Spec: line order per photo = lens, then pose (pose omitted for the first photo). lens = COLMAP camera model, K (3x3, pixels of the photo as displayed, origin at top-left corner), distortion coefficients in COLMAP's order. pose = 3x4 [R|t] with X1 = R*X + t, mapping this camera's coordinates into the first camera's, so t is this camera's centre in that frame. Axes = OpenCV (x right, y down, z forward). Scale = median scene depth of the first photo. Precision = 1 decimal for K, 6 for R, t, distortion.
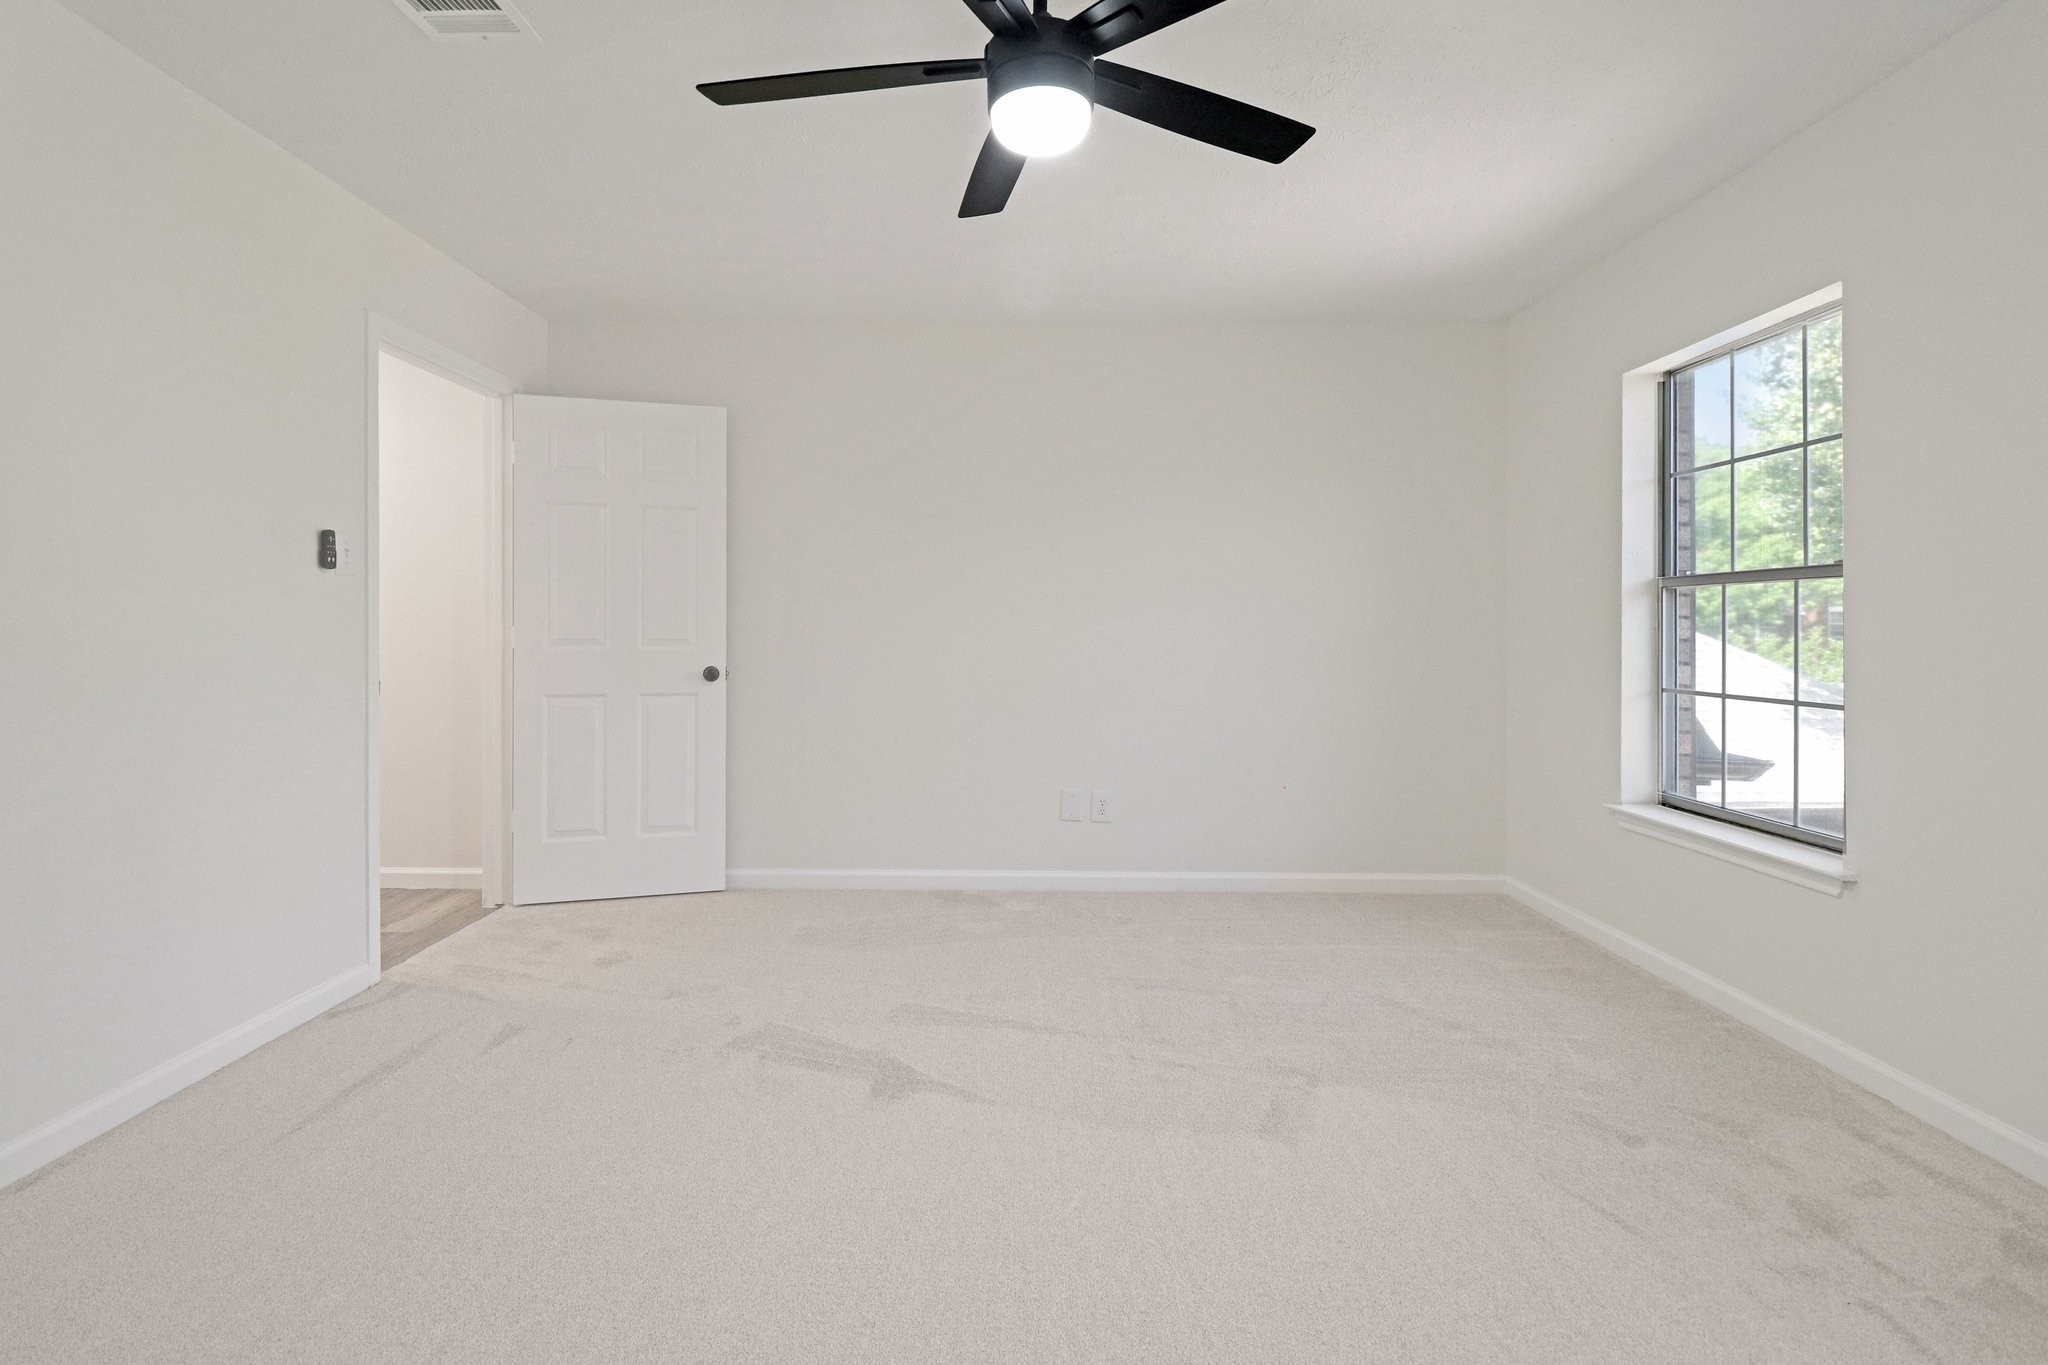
lens RADIAL K [[943.9, 0, 1007.9], [0, 943.9, 635.8], [0, 0, 1]] dist [0.011277, -0.013786]
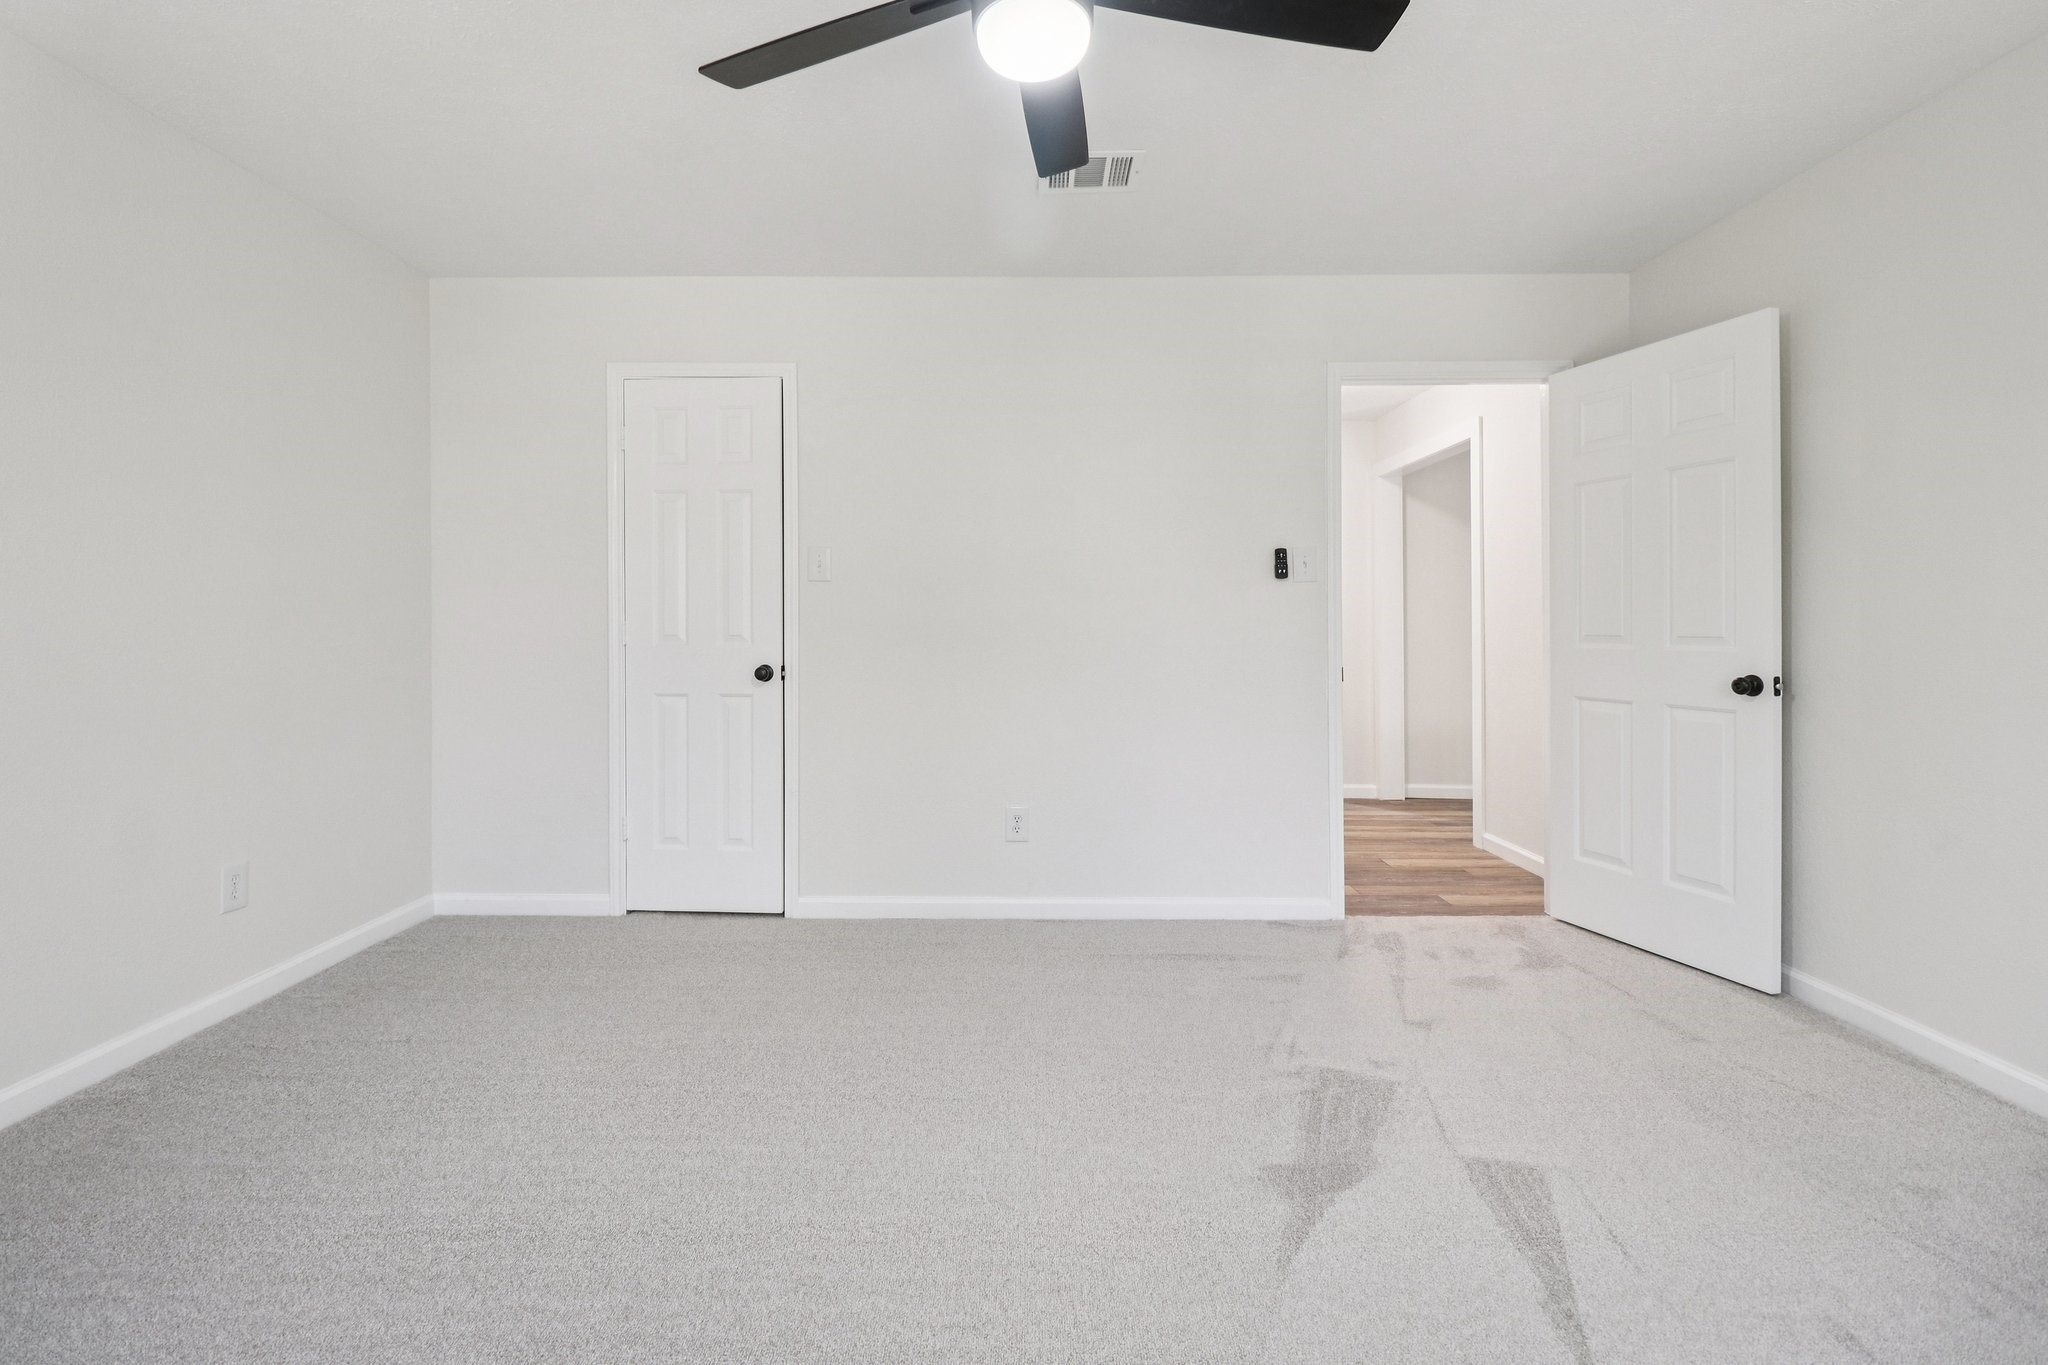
lens RADIAL K [[943.9, 0, 1007.9], [0, 943.9, 635.8], [0, 0, 1]] dist [0.011277, -0.013786]
pose [[0.014435, -0.003689, -0.999889, 0.519772], [-0.005877, 0.999976, -0.003774, 0.013289], [0.999879, 0.005931, 0.014413, 0.563982]]
